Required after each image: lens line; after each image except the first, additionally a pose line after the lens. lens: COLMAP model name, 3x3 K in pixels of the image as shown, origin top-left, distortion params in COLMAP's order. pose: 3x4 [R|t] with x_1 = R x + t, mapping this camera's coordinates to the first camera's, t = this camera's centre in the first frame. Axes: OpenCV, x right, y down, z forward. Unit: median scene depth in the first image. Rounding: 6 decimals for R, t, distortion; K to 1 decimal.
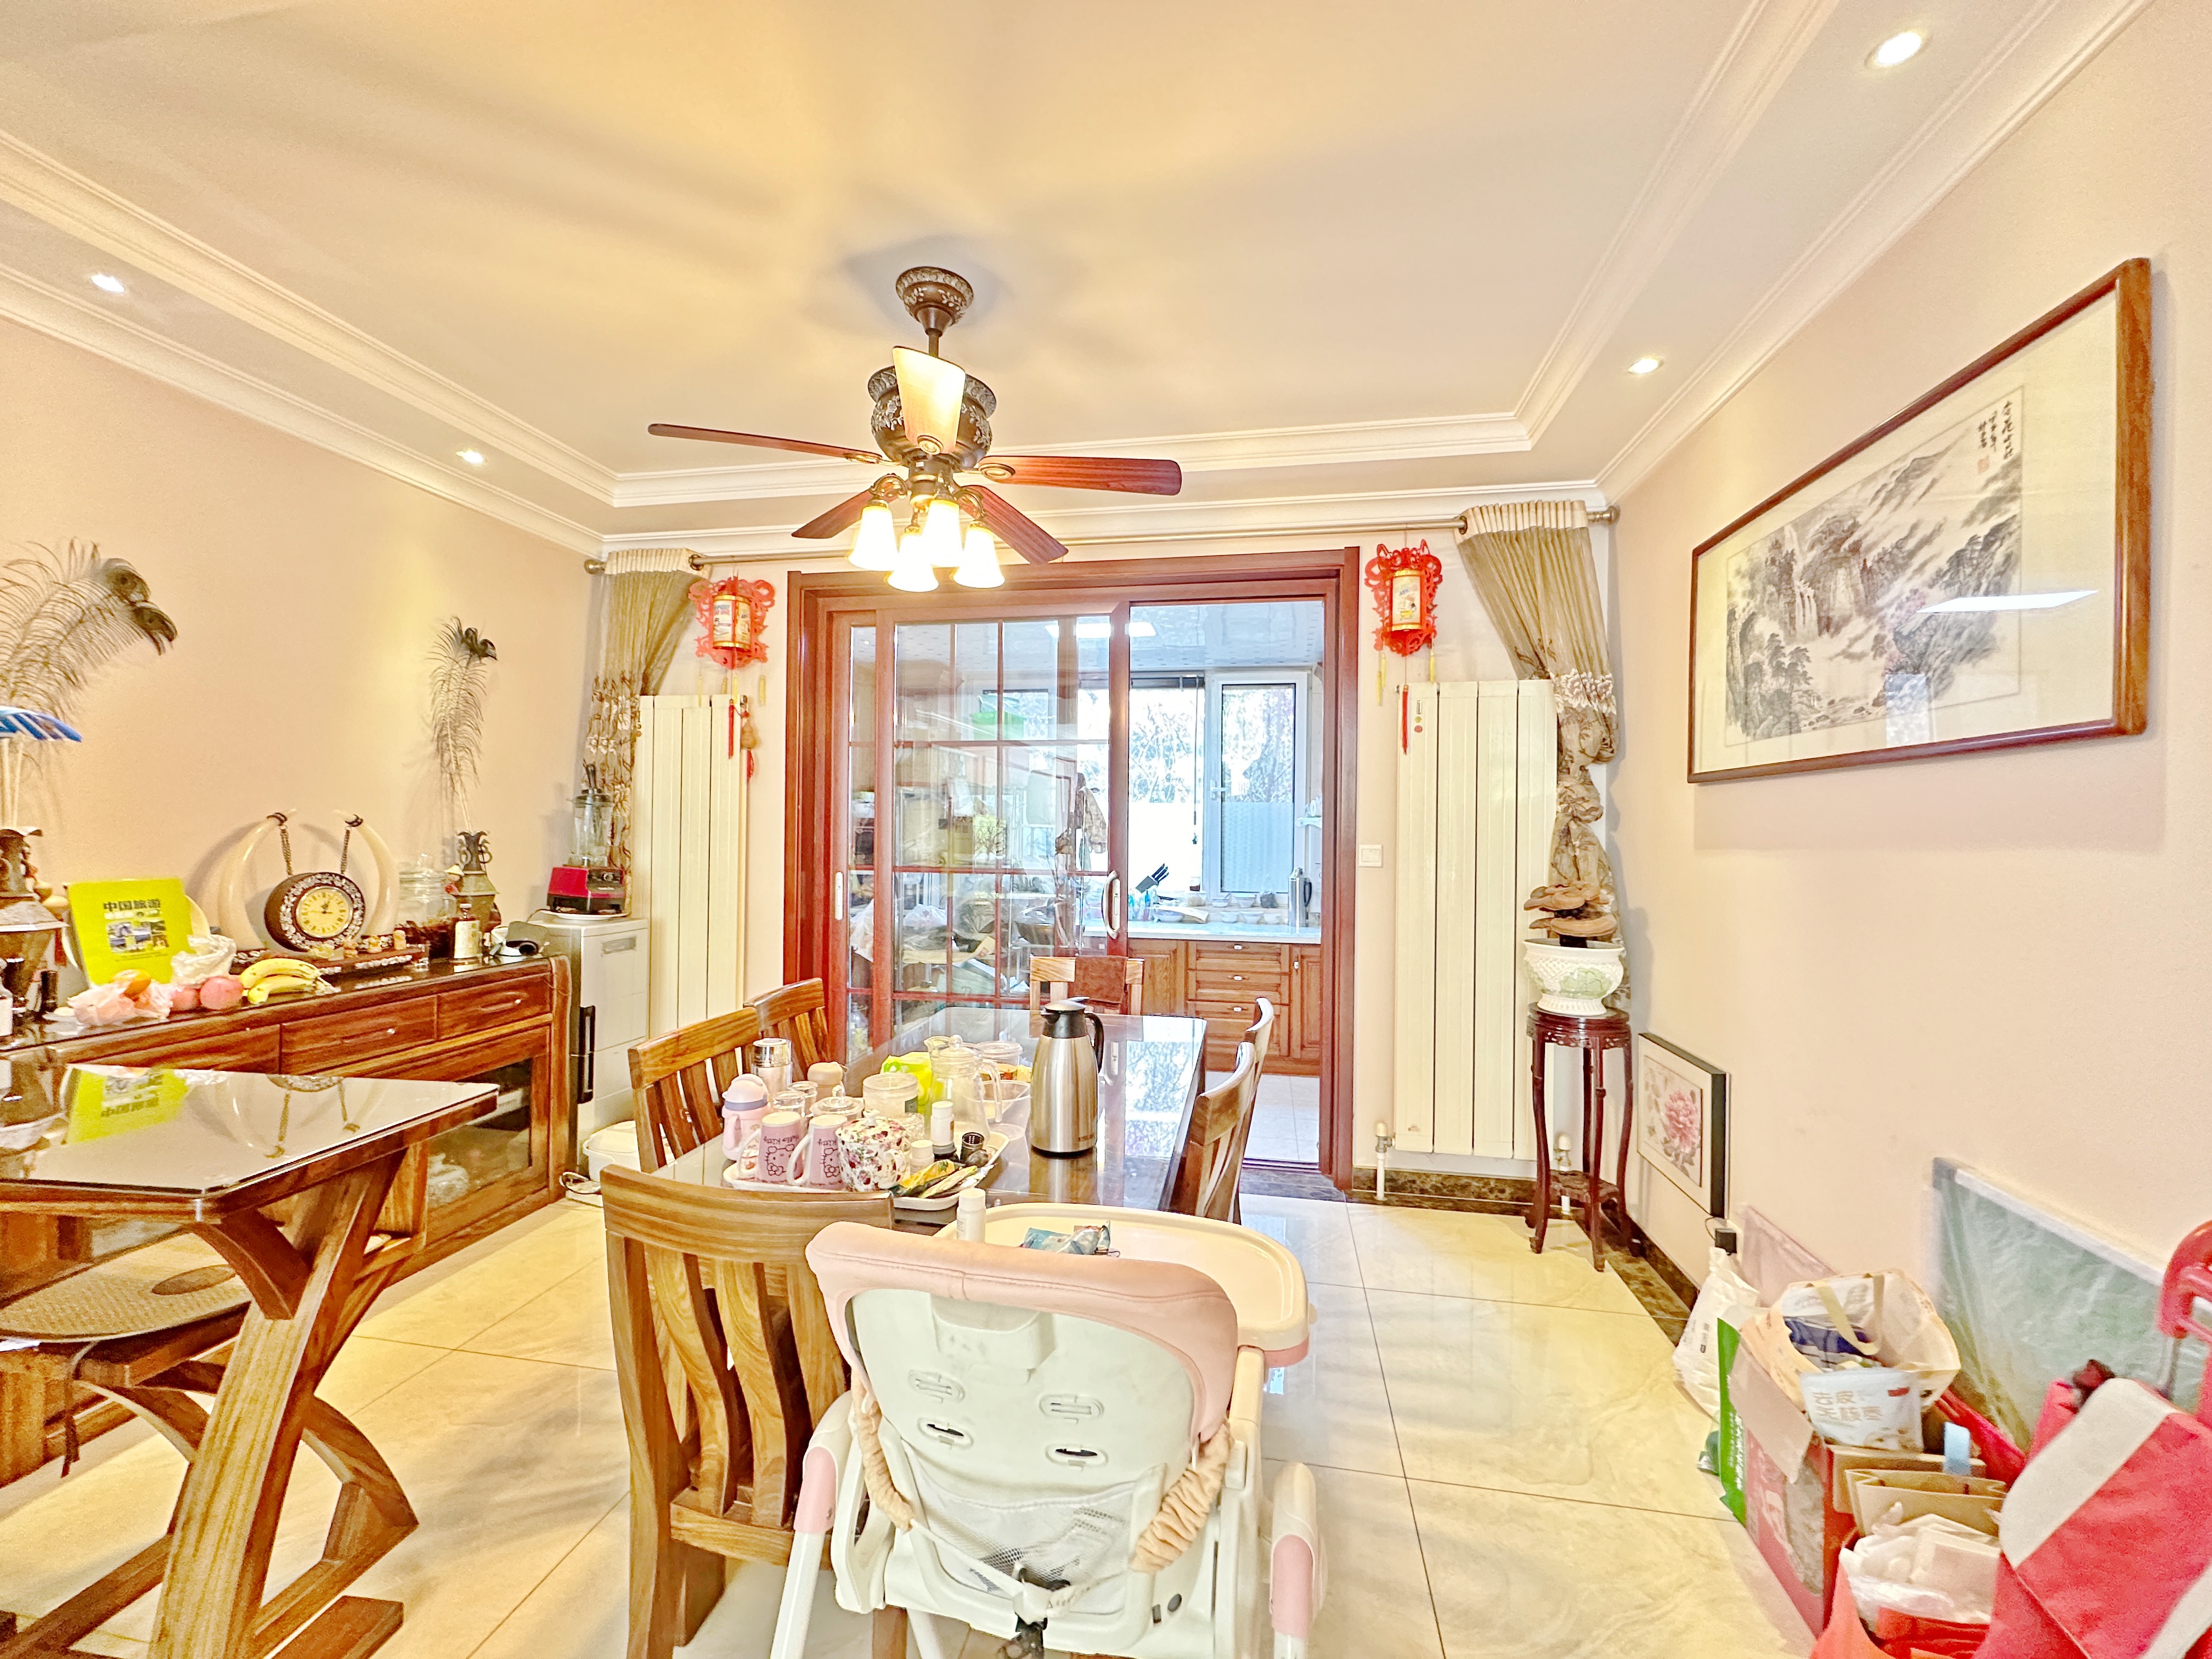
lens RADIAL K [[882.2, 0, 1112.5], [0, 882.2, 824.0], [0, 0, 1]] dist [0.000078, -0.000534]
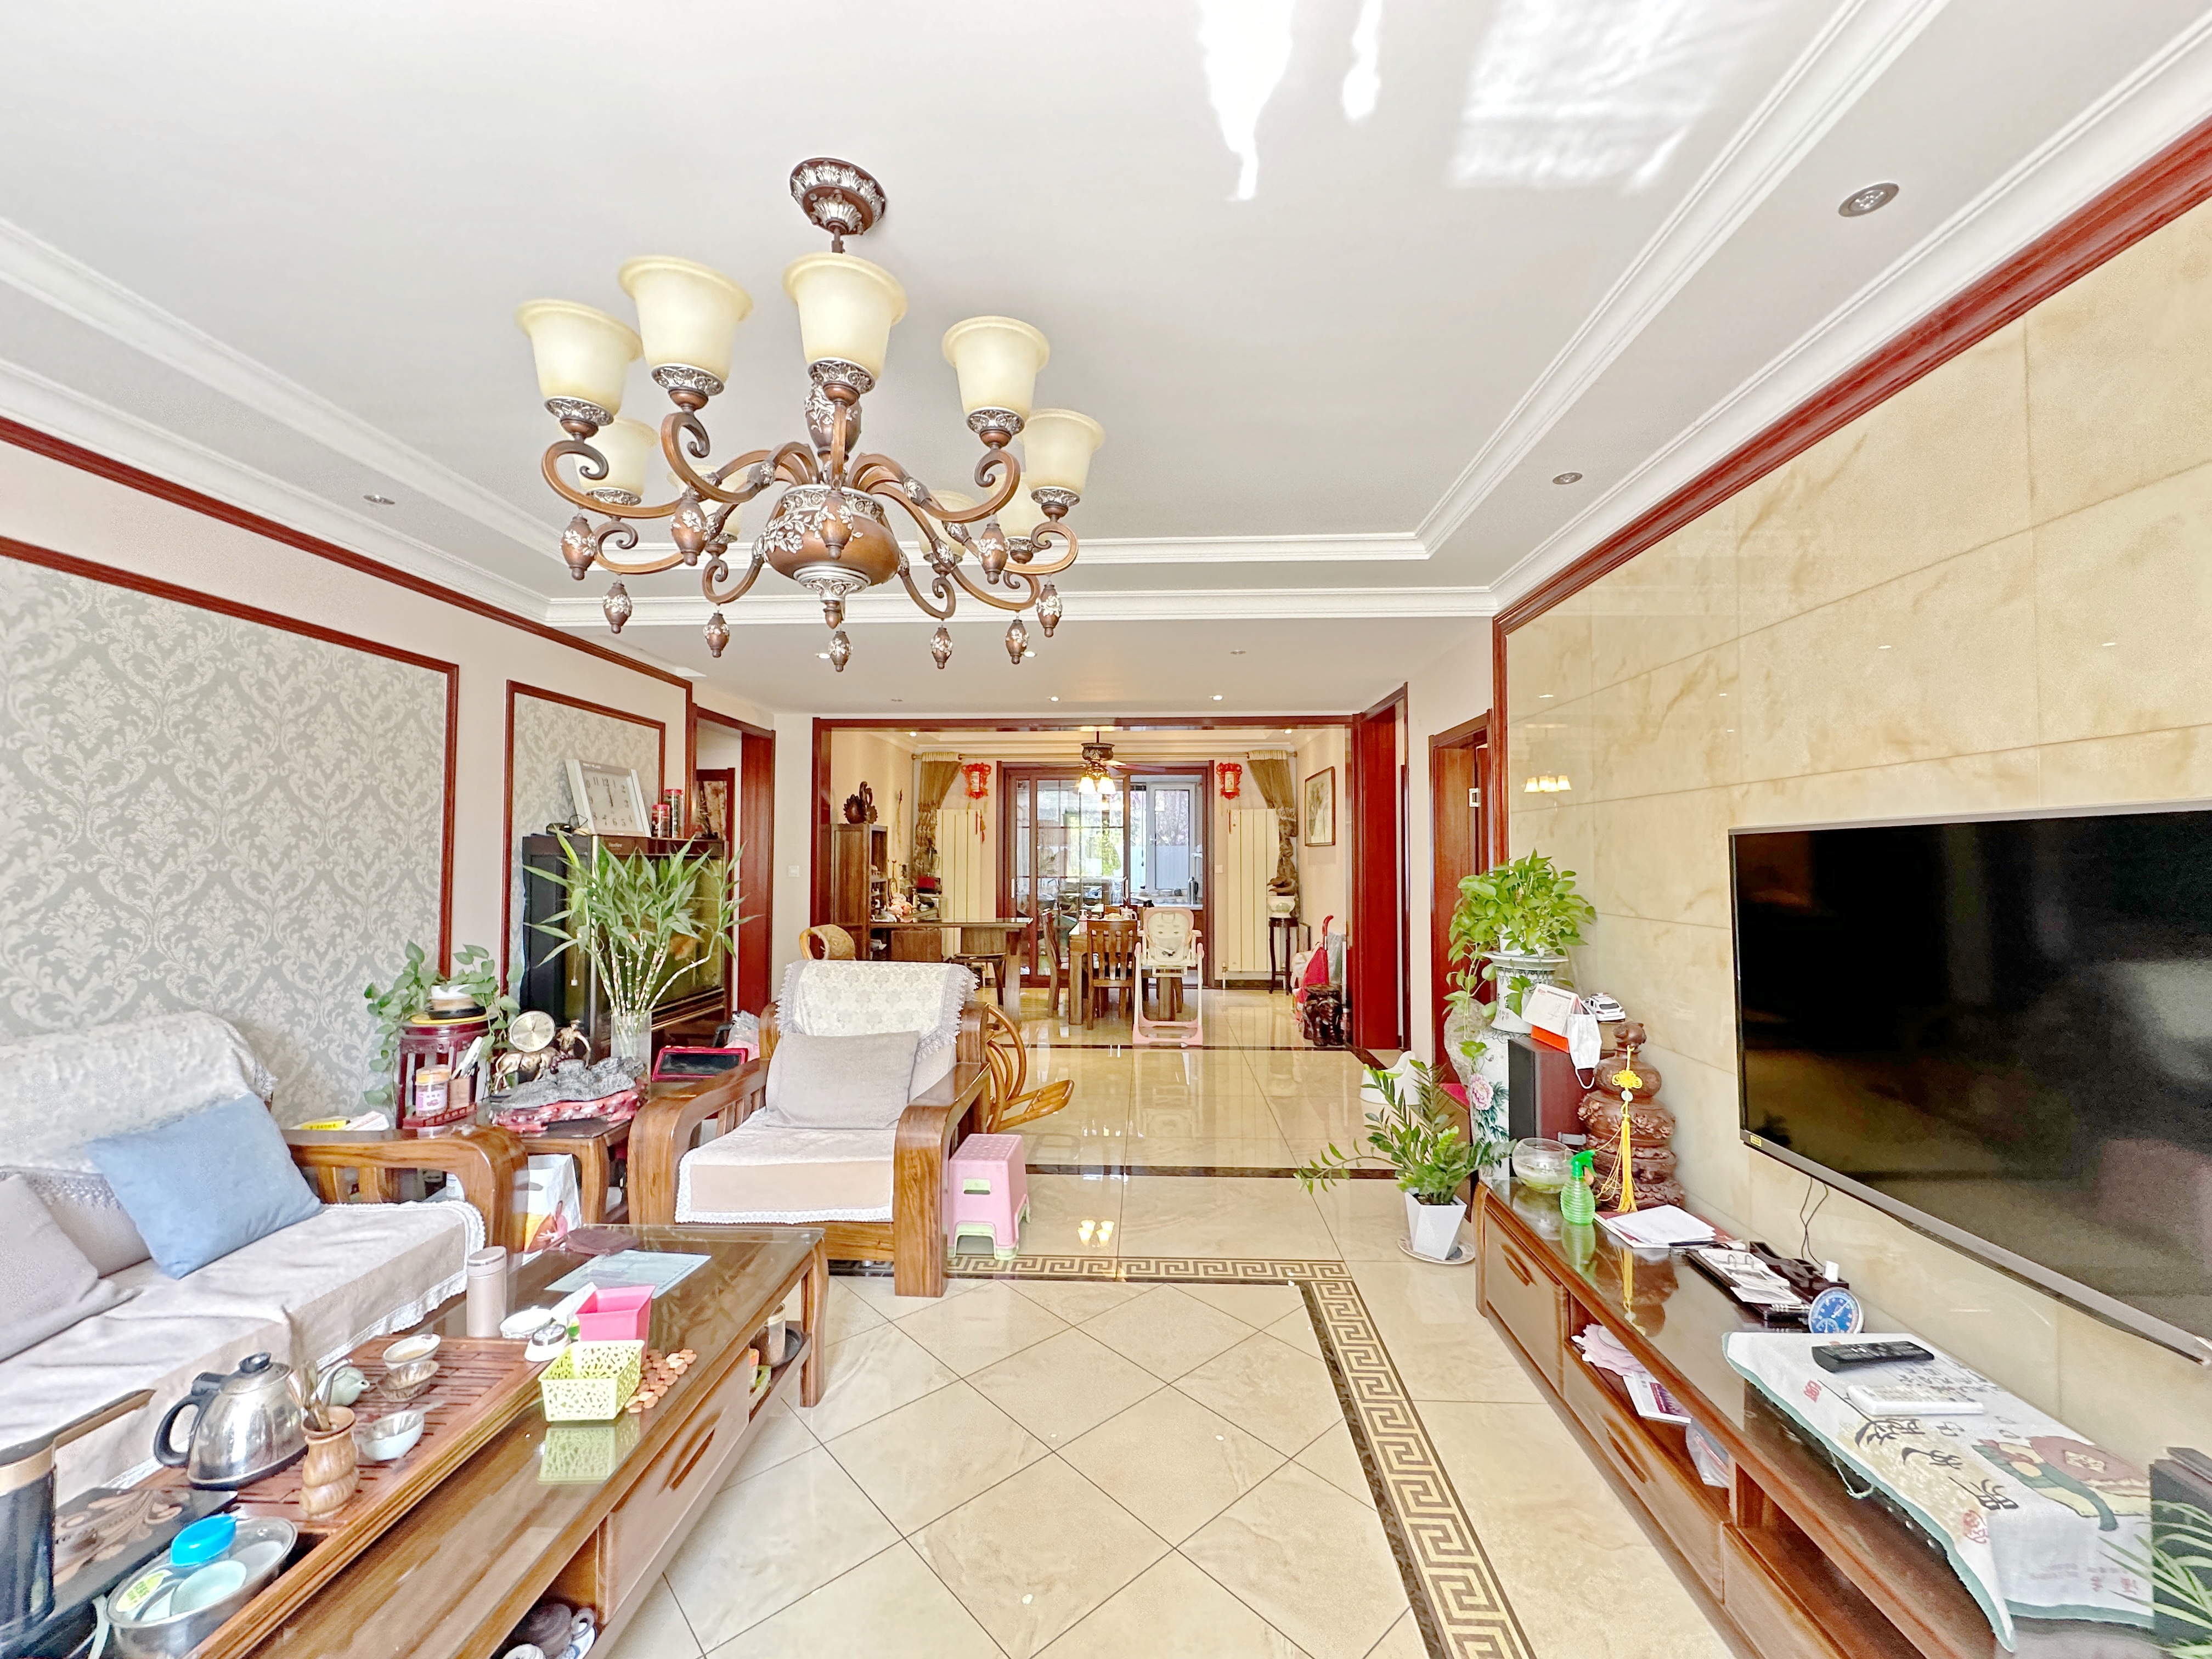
lens RADIAL K [[882.2, 0, 1110.2], [0, 882.2, 838.6], [0, 0, 1]] dist [0.000078, -0.000534]
pose [[0.991582, -0.007607, 0.129259, -0.375053], [0.010066, 0.999780, -0.018383, -0.010957], [-0.129091, 0.019530, 0.991440, -1.574768]]
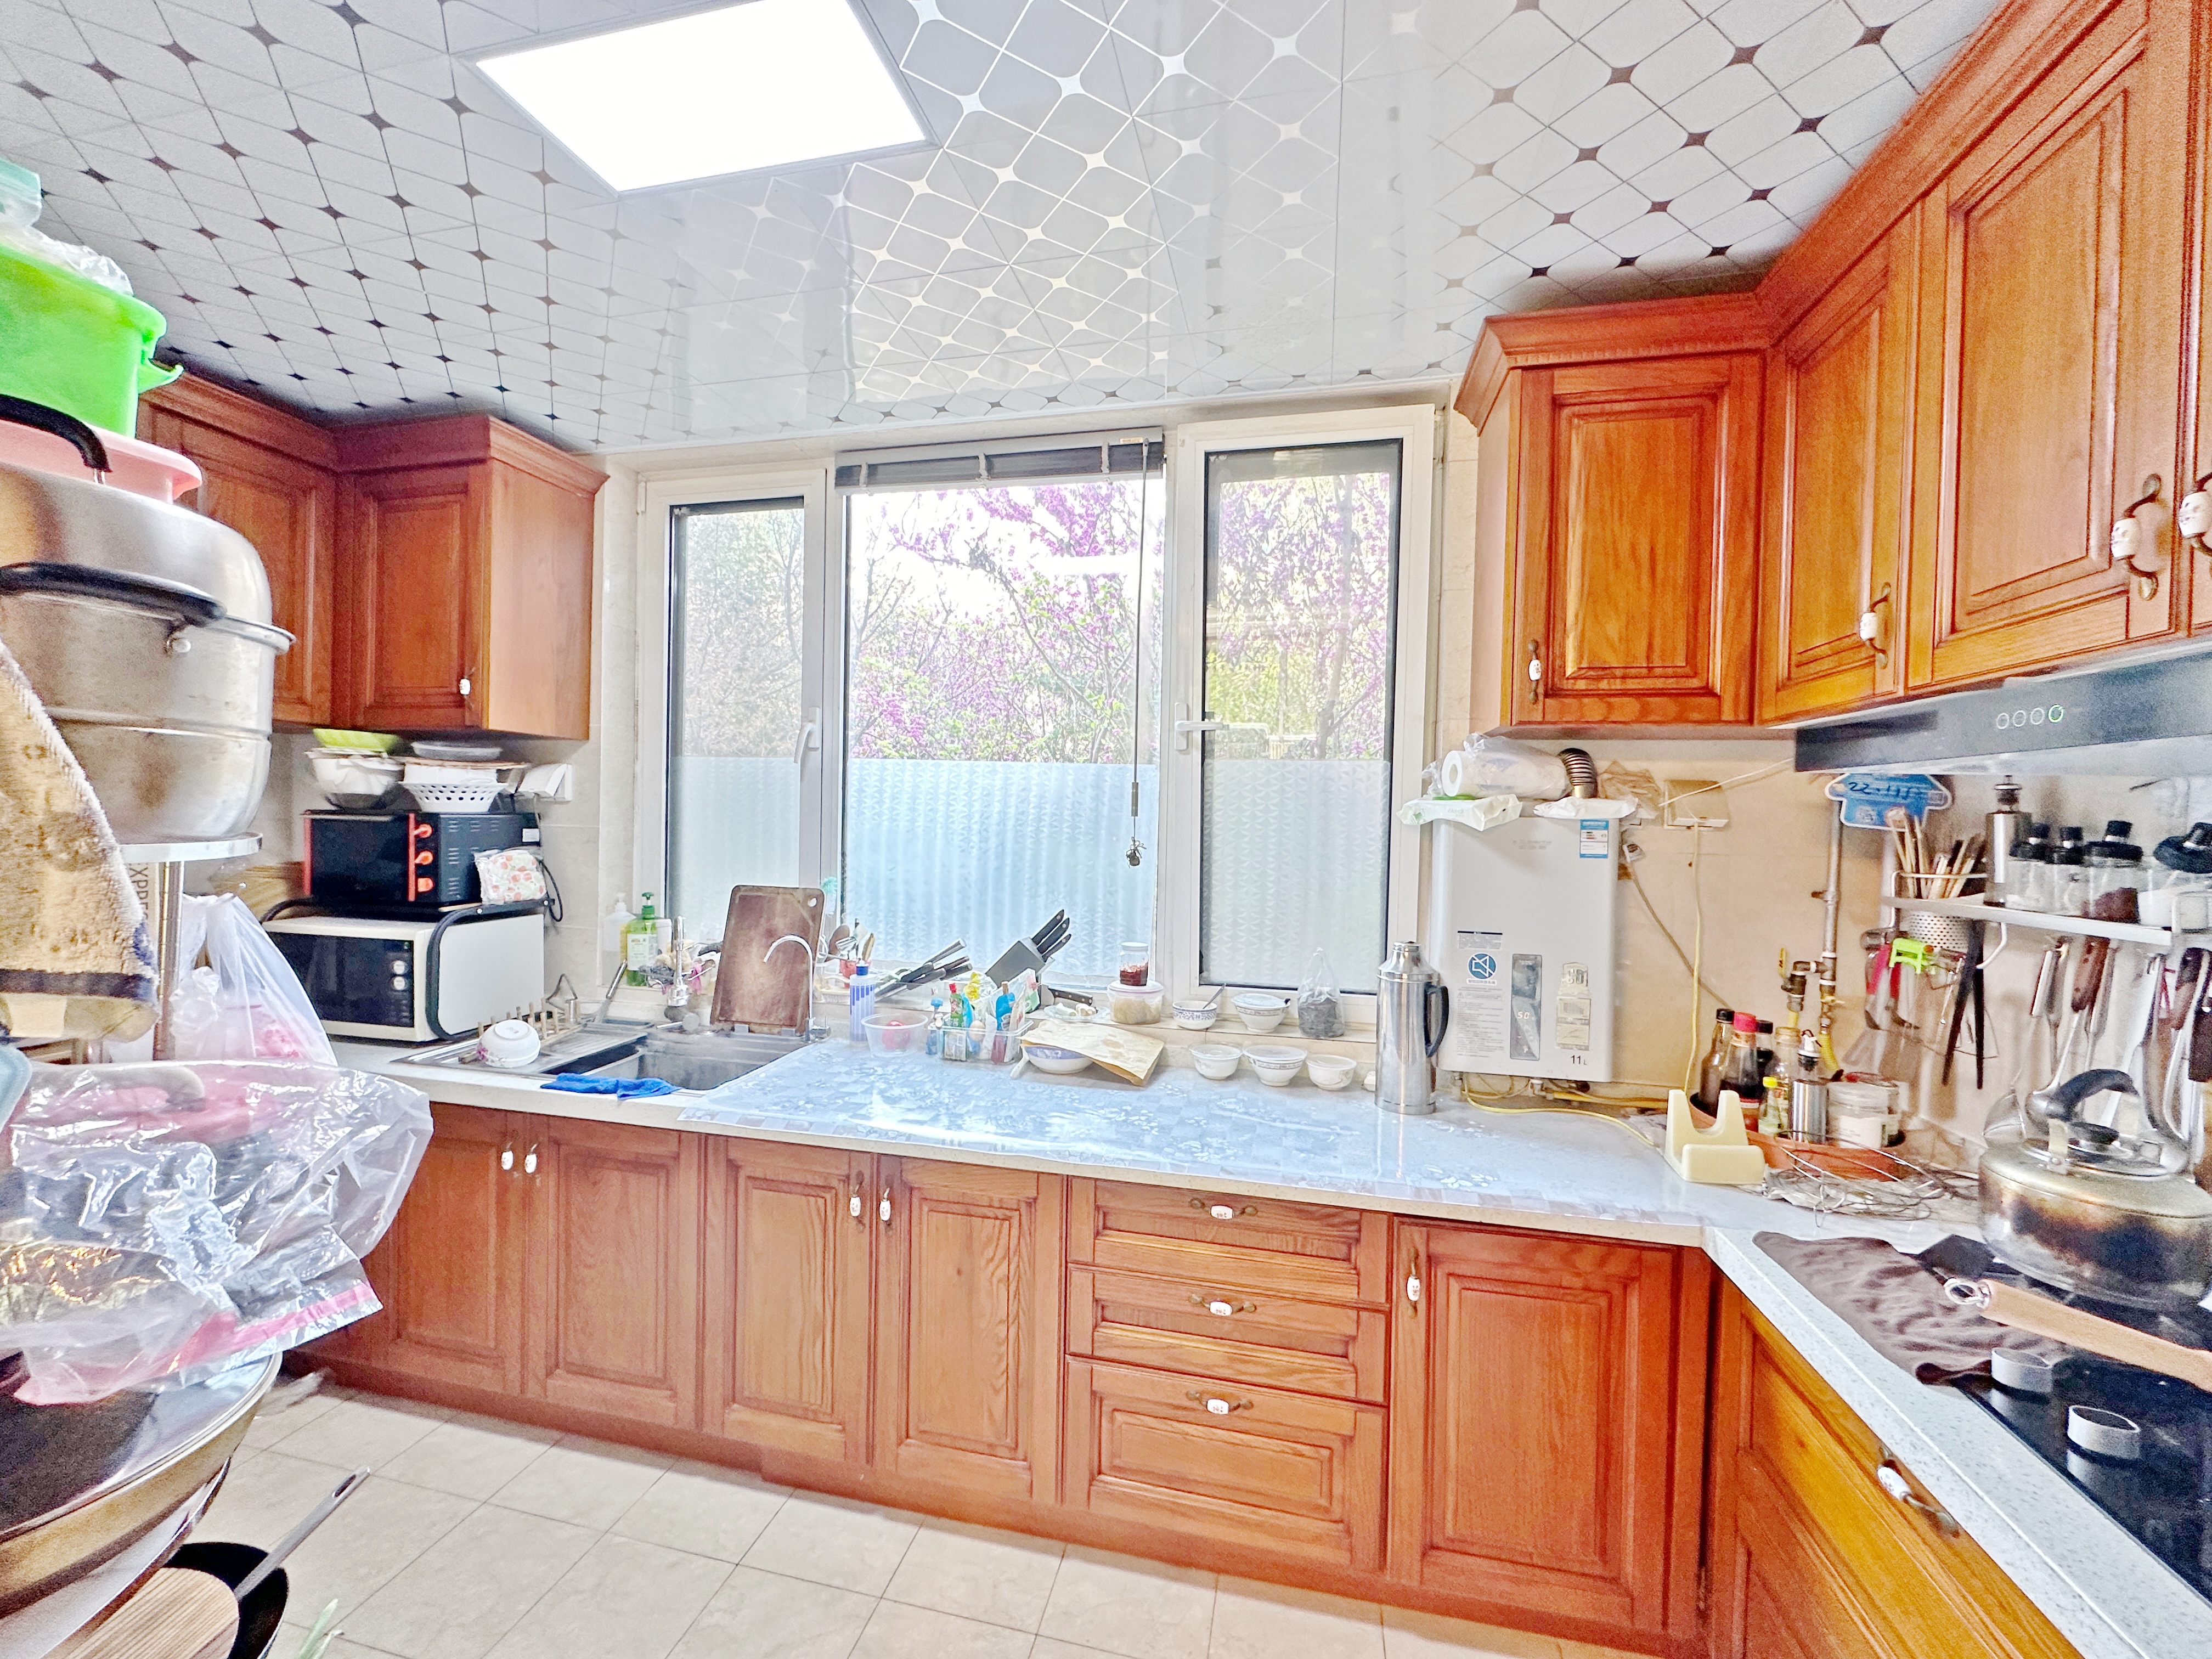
lens RADIAL K [[882.2, 0, 1108.3], [0, 882.2, 814.3], [0, 0, 1]] dist [0.000078, -0.000534]
pose [[0.997766, 0.009217, -0.066161, 0.155402], [-0.007697, 0.999702, 0.023184, -0.012656], [0.066355, -0.022623, 0.997540, 0.876674]]
